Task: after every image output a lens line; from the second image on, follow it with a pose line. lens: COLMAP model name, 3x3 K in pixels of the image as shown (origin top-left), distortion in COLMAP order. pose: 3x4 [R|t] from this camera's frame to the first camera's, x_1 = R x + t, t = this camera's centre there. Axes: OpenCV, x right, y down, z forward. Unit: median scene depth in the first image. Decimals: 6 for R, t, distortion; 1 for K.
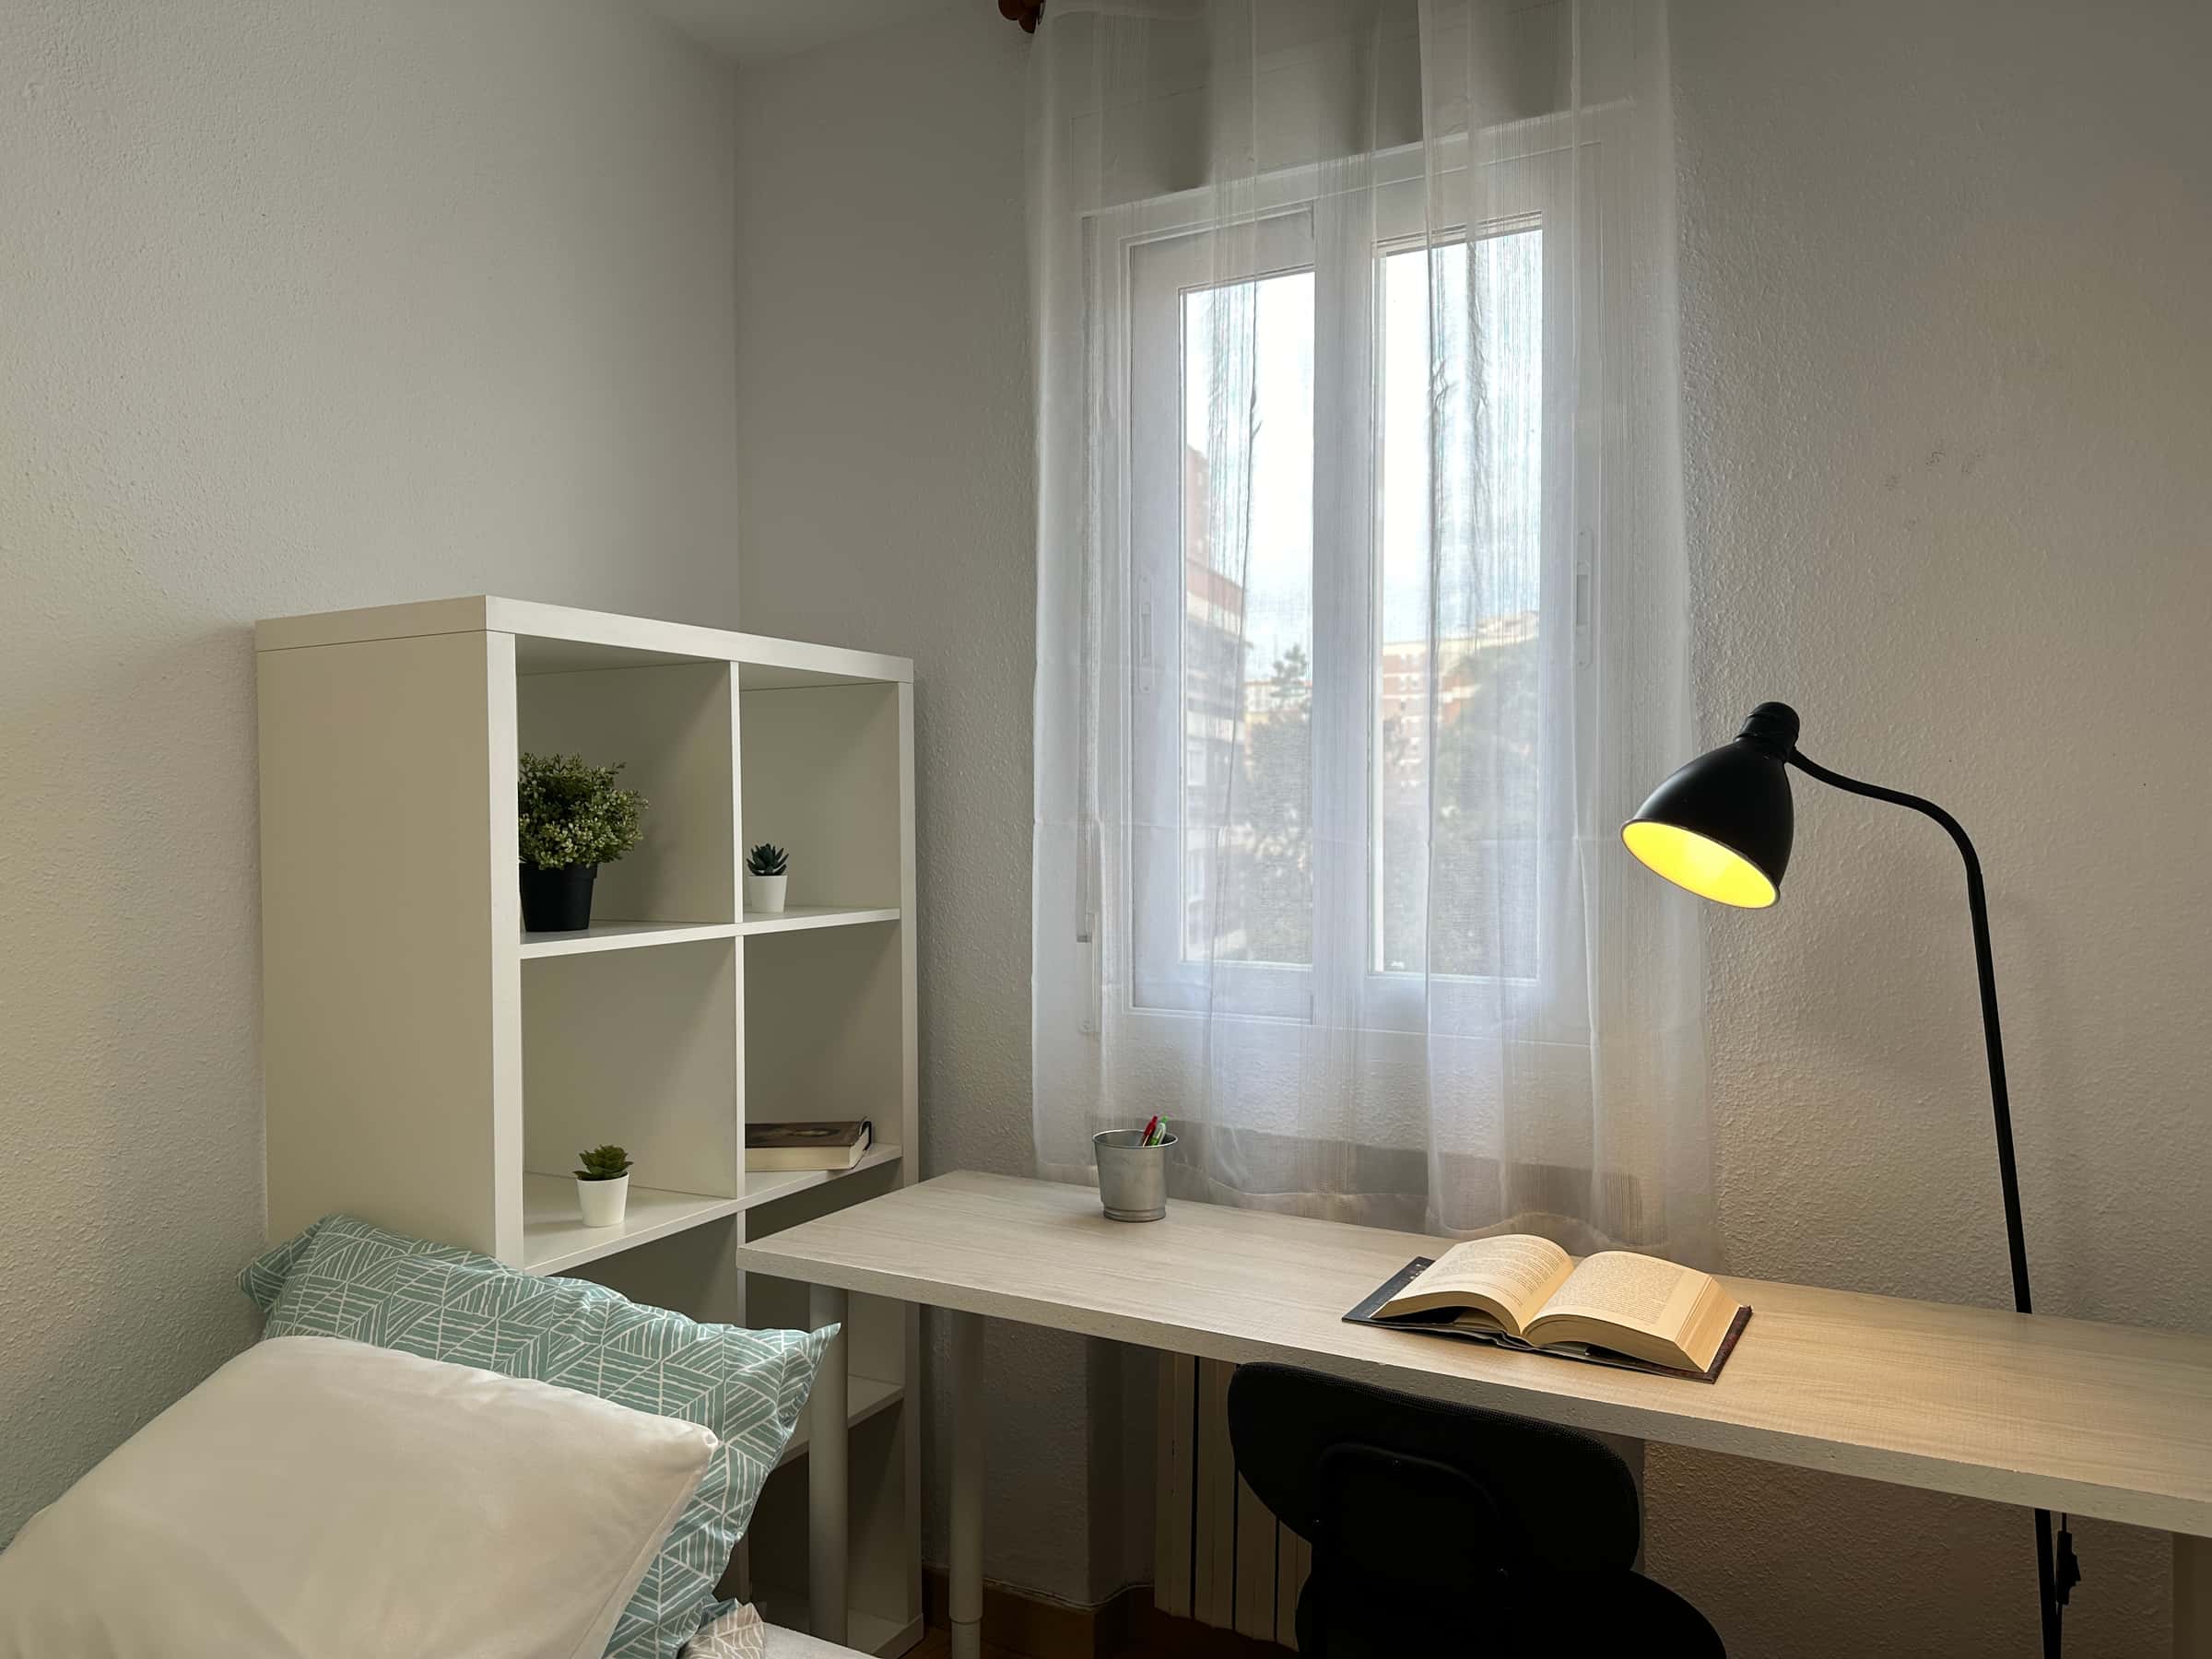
lens RADIAL K [[1582.0, 0, 1106.0], [0, 1582.0, 829.5], [0, 0, 1]] dist [0.119531, -0.175362]
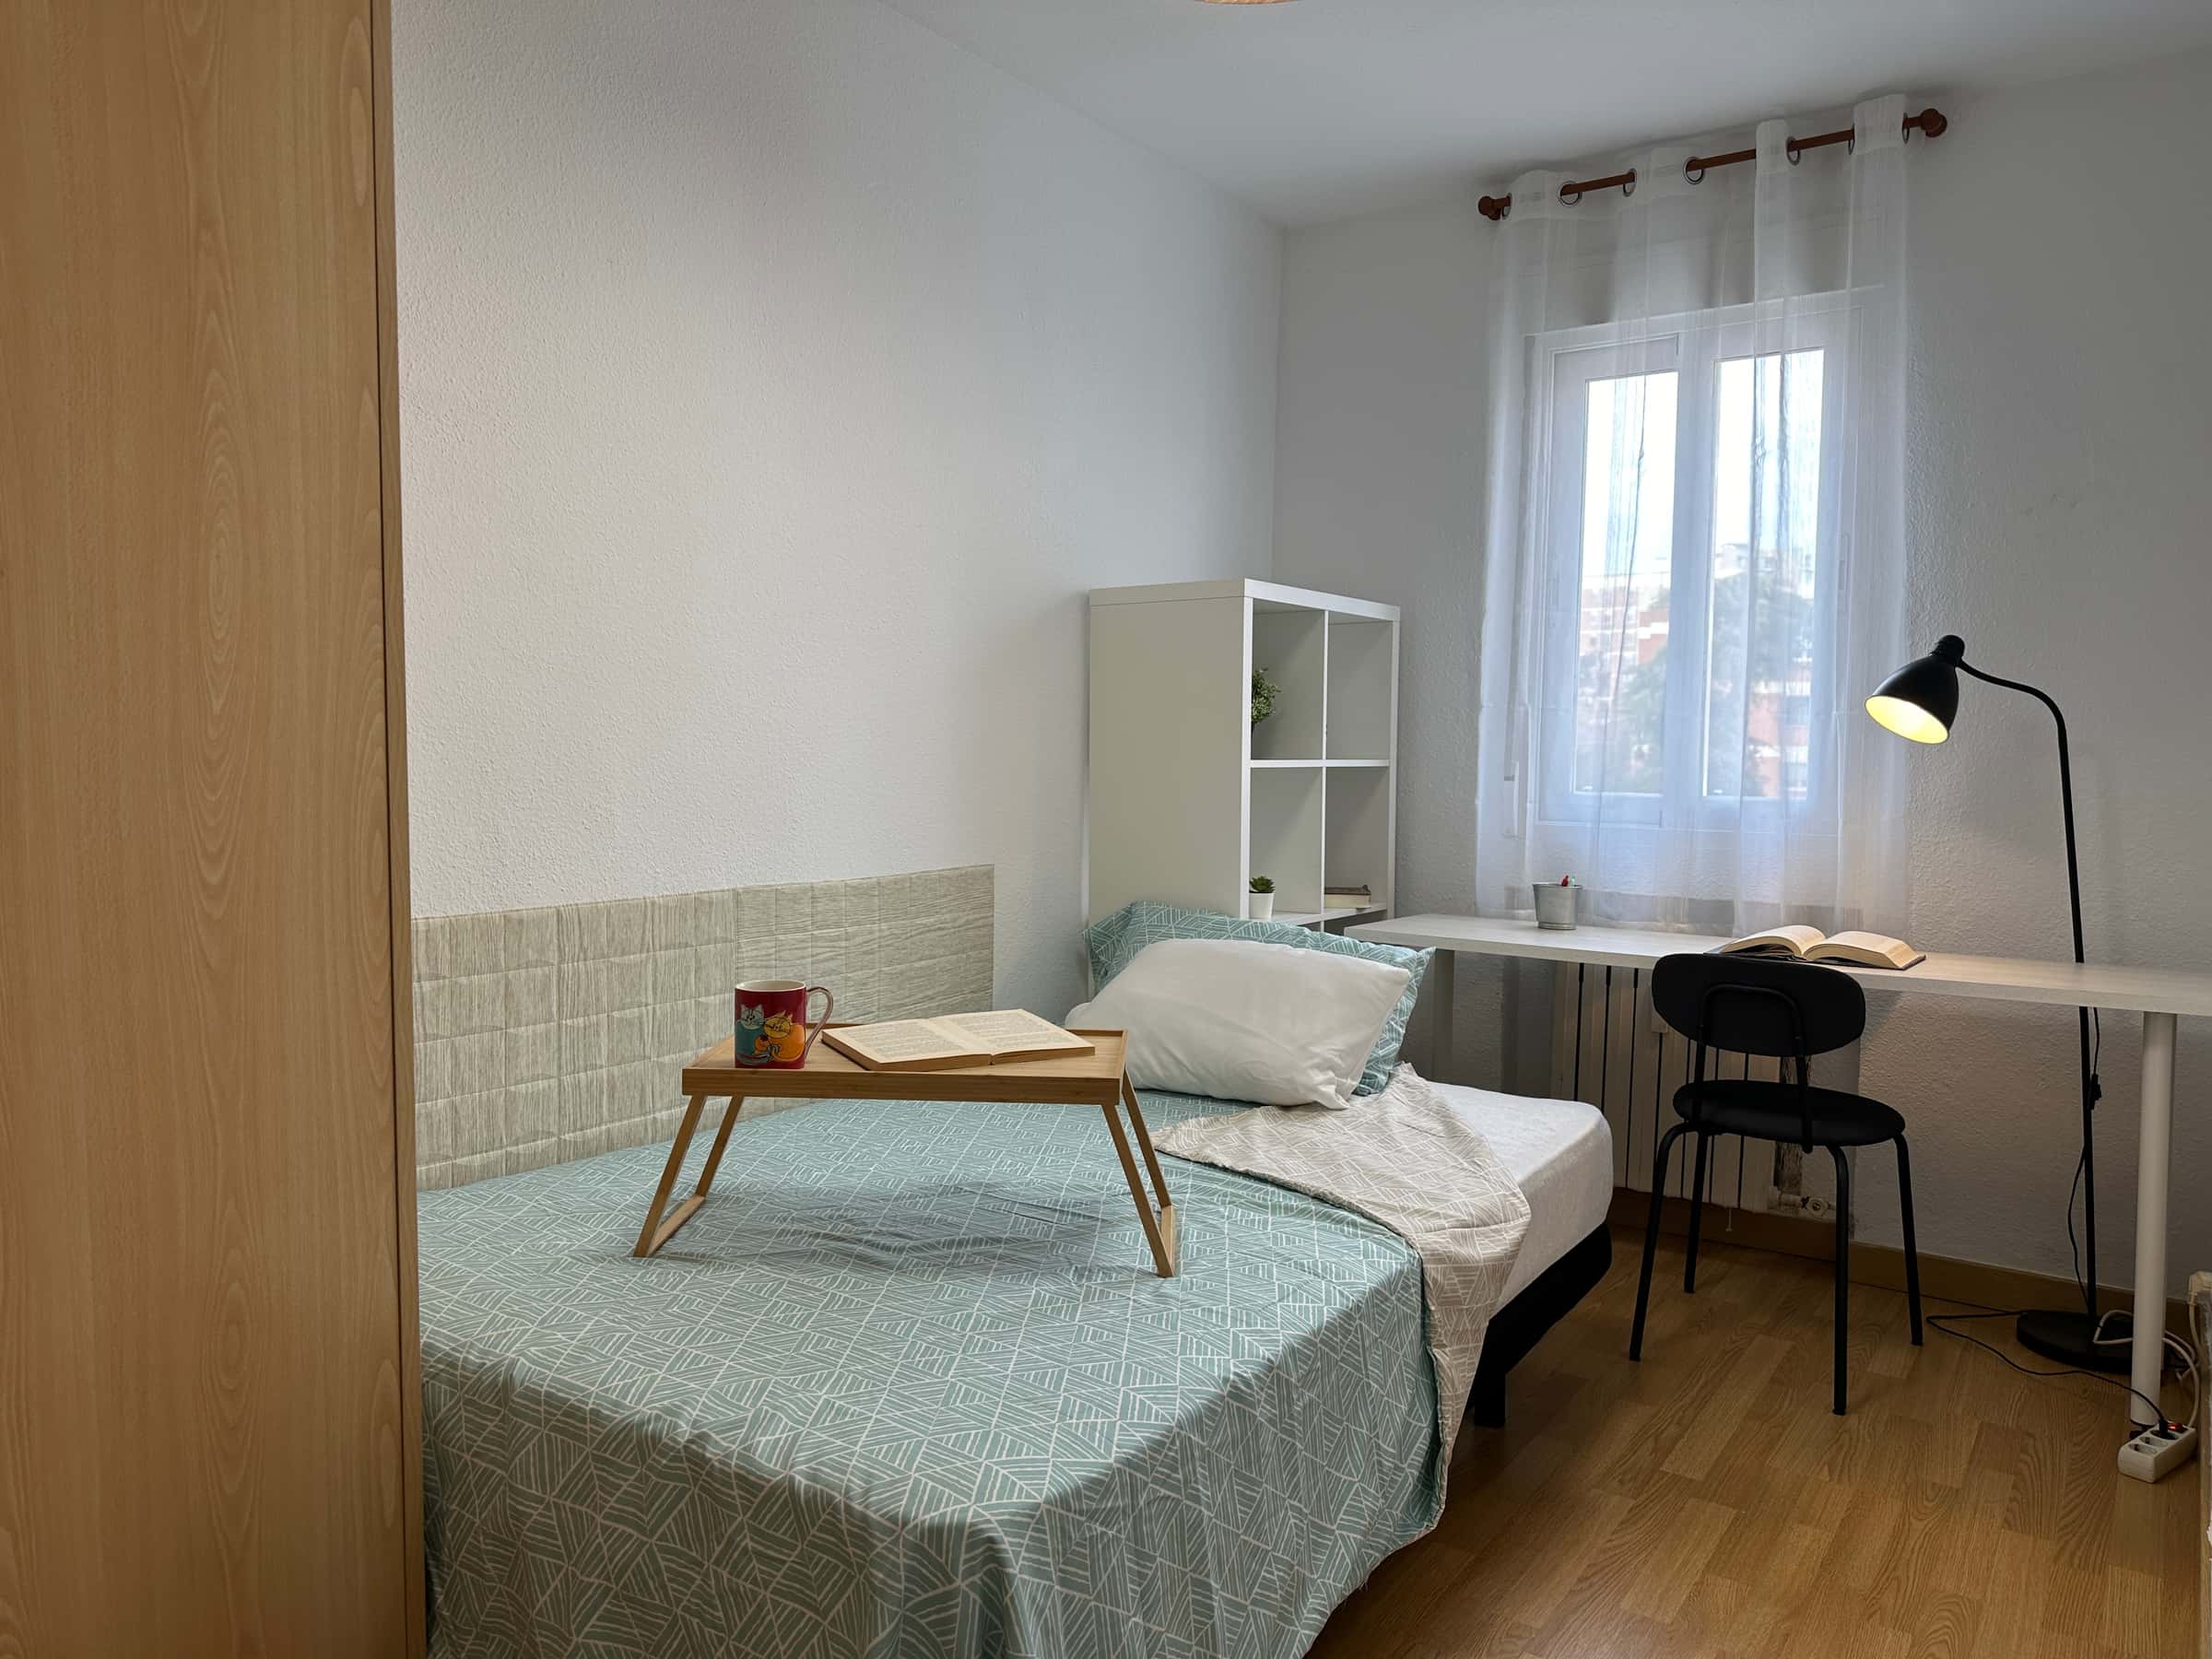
lens RADIAL K [[1582.0, 0, 1106.0], [0, 1582.0, 829.5], [0, 0, 1]] dist [0.119531, -0.175362]
pose [[0.993609, 0.021152, -0.110873, -0.290344], [-0.016331, 0.998889, 0.044208, 0.066033], [0.111685, -0.042115, 0.992851, -0.816633]]
